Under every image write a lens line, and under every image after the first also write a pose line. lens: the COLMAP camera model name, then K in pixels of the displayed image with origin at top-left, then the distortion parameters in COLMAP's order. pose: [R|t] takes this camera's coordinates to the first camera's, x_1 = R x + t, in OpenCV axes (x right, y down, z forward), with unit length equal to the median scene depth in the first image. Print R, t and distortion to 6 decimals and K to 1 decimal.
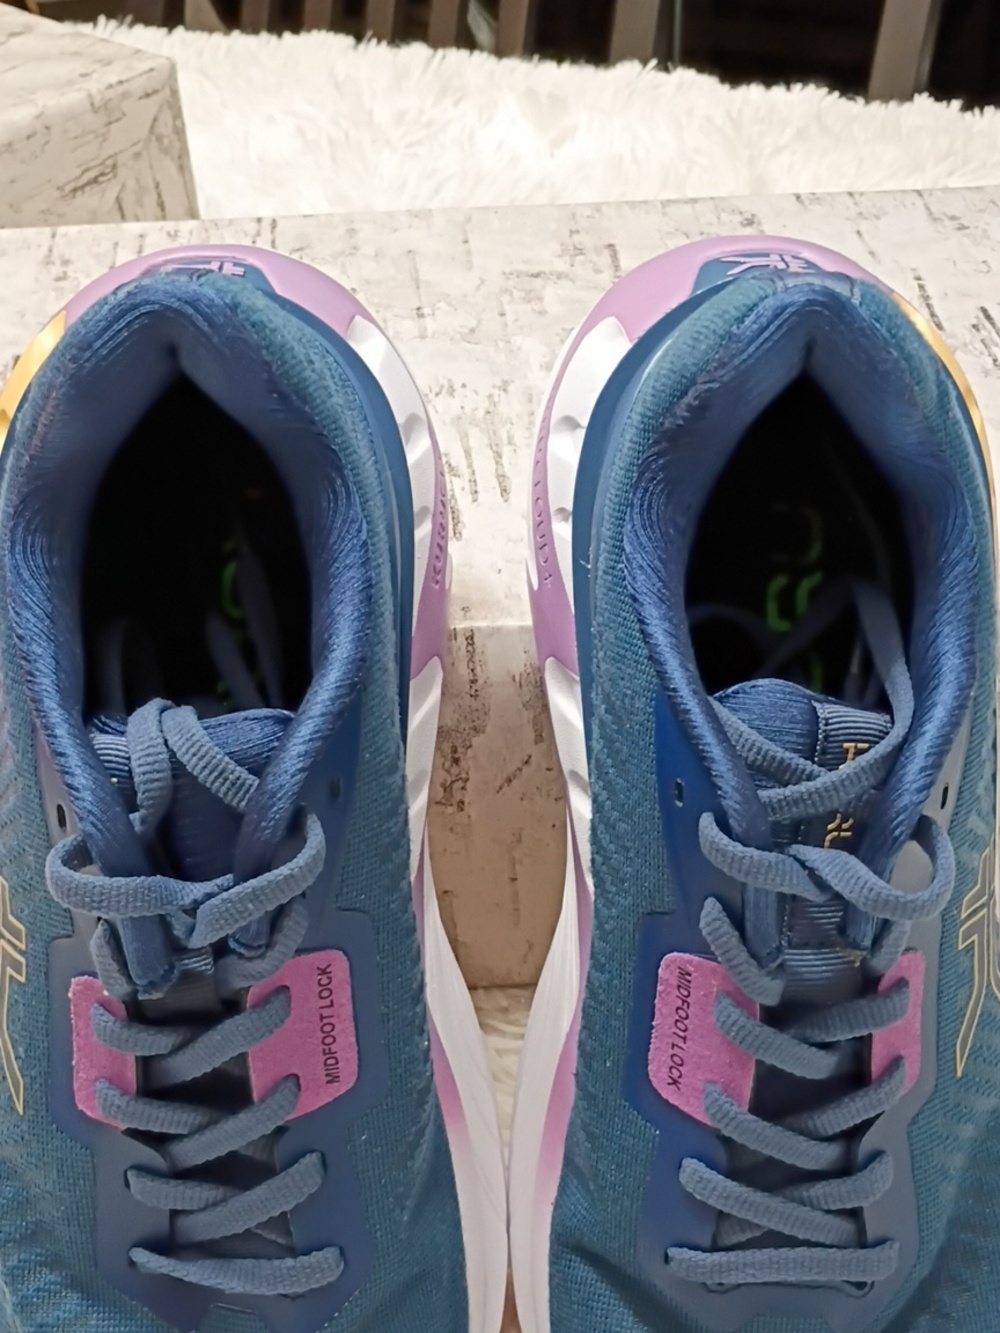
lens RADIAL K [[1826.0, 0, 522.3], [0, 1826.0, 661.1], [0, 0, 1]] dist [0.053923, -0.104384]
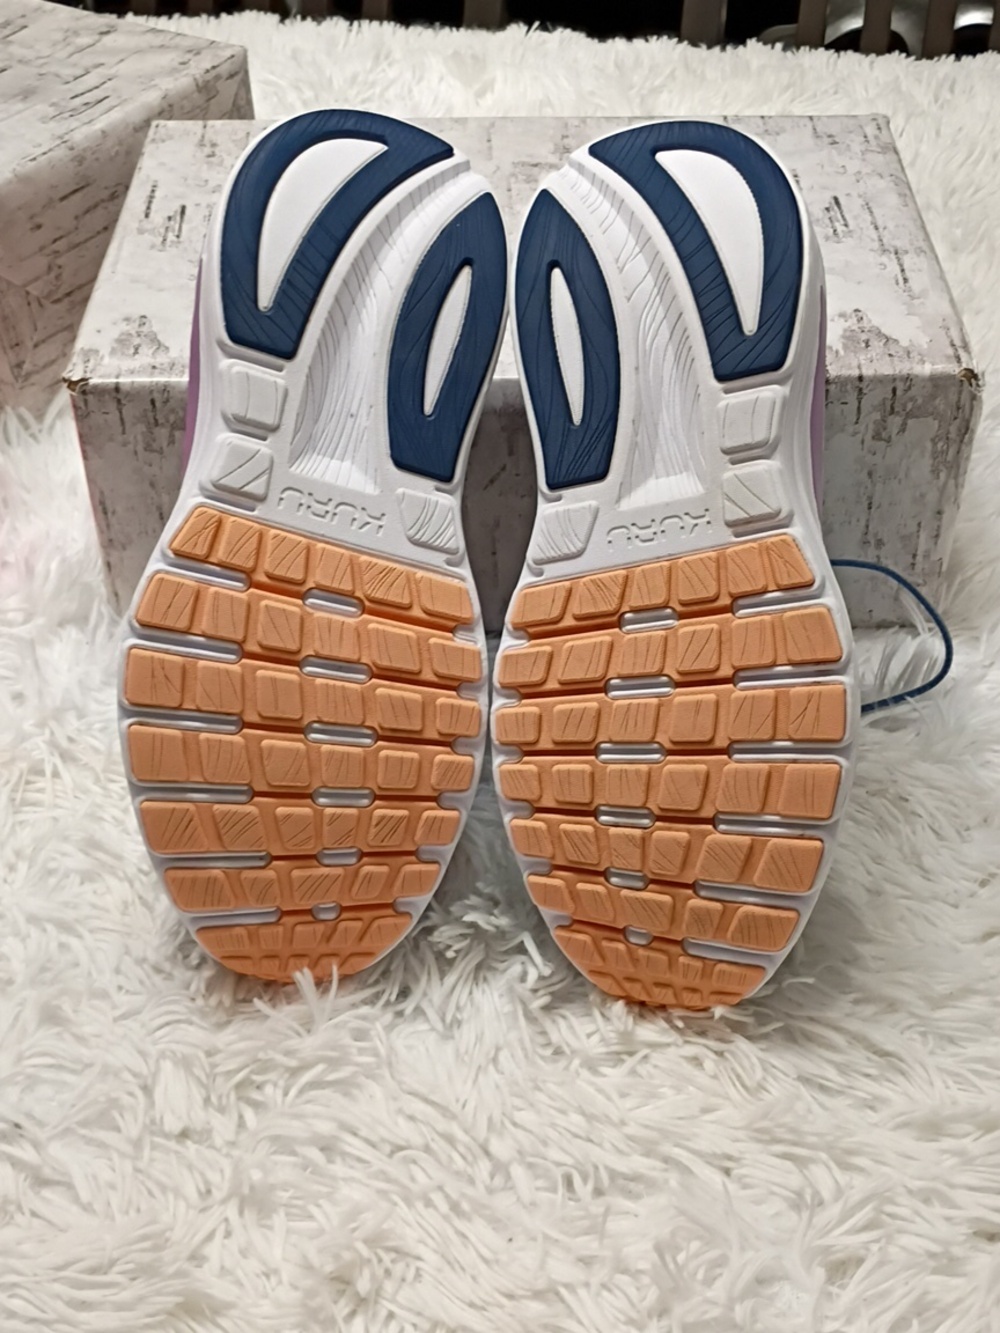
lens RADIAL K [[1841.5, 0, 510.3], [0, 1841.5, 673.5], [0, 0, 1]] dist [0.090032, -0.227170]
pose [[0.998183, 0.046901, -0.037829, 0.099678], [-0.045610, 0.998370, 0.034299, 0.228656], [0.039376, -0.032512, 0.998695, -0.772633]]
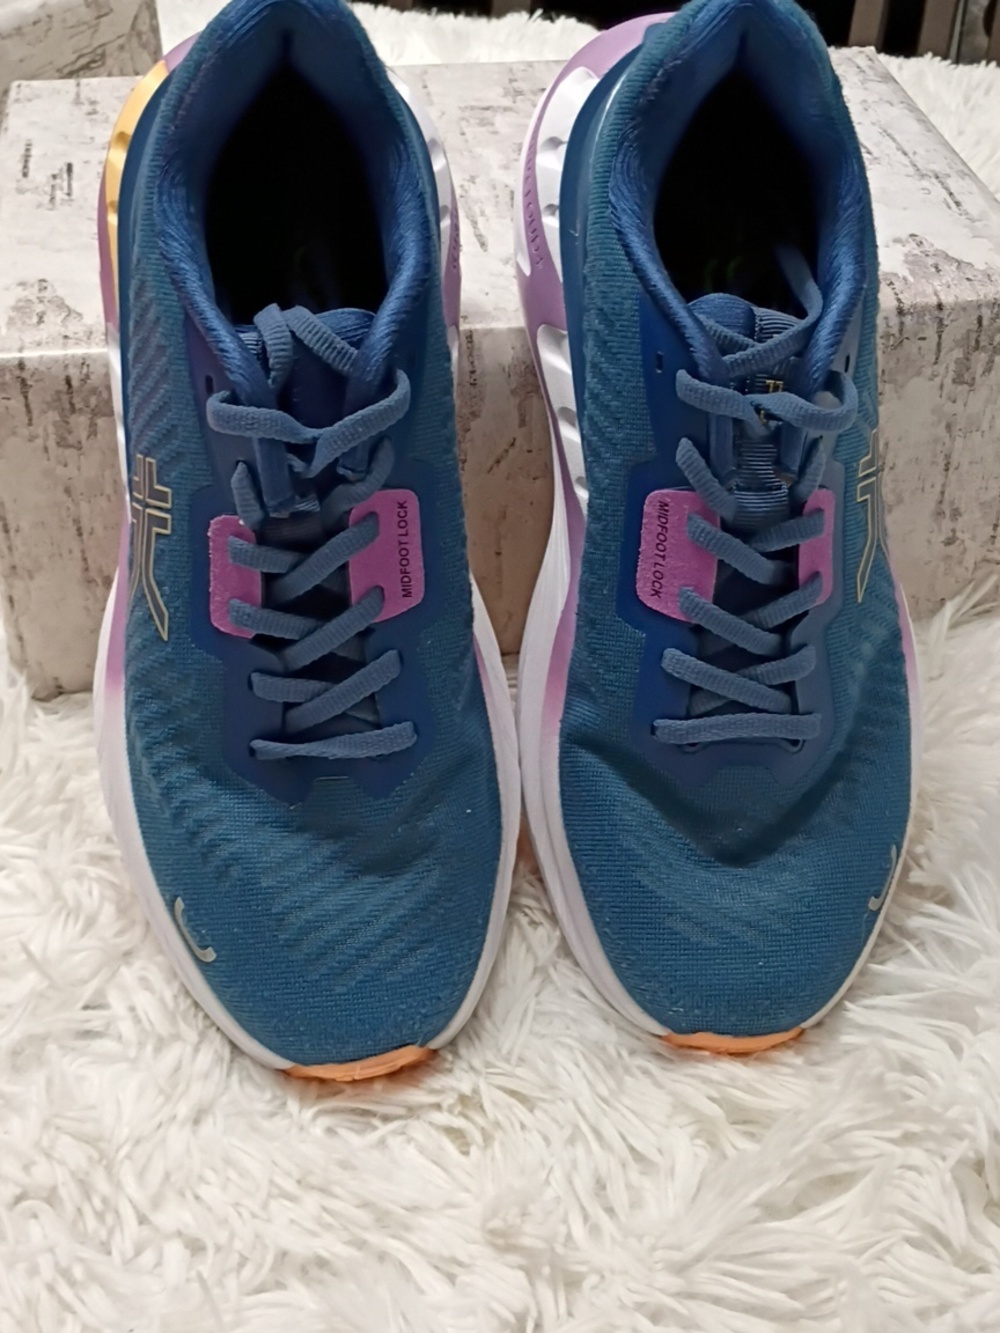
lens RADIAL K [[1841.5, 0, 510.3], [0, 1841.5, 673.5], [0, 0, 1]] dist [0.090032, -0.227170]
pose [[0.996414, -0.025871, 0.080564, -0.137639], [0.028571, 0.999062, -0.032550, 0.331473], [-0.079646, 0.034735, 0.996218, -0.356911]]
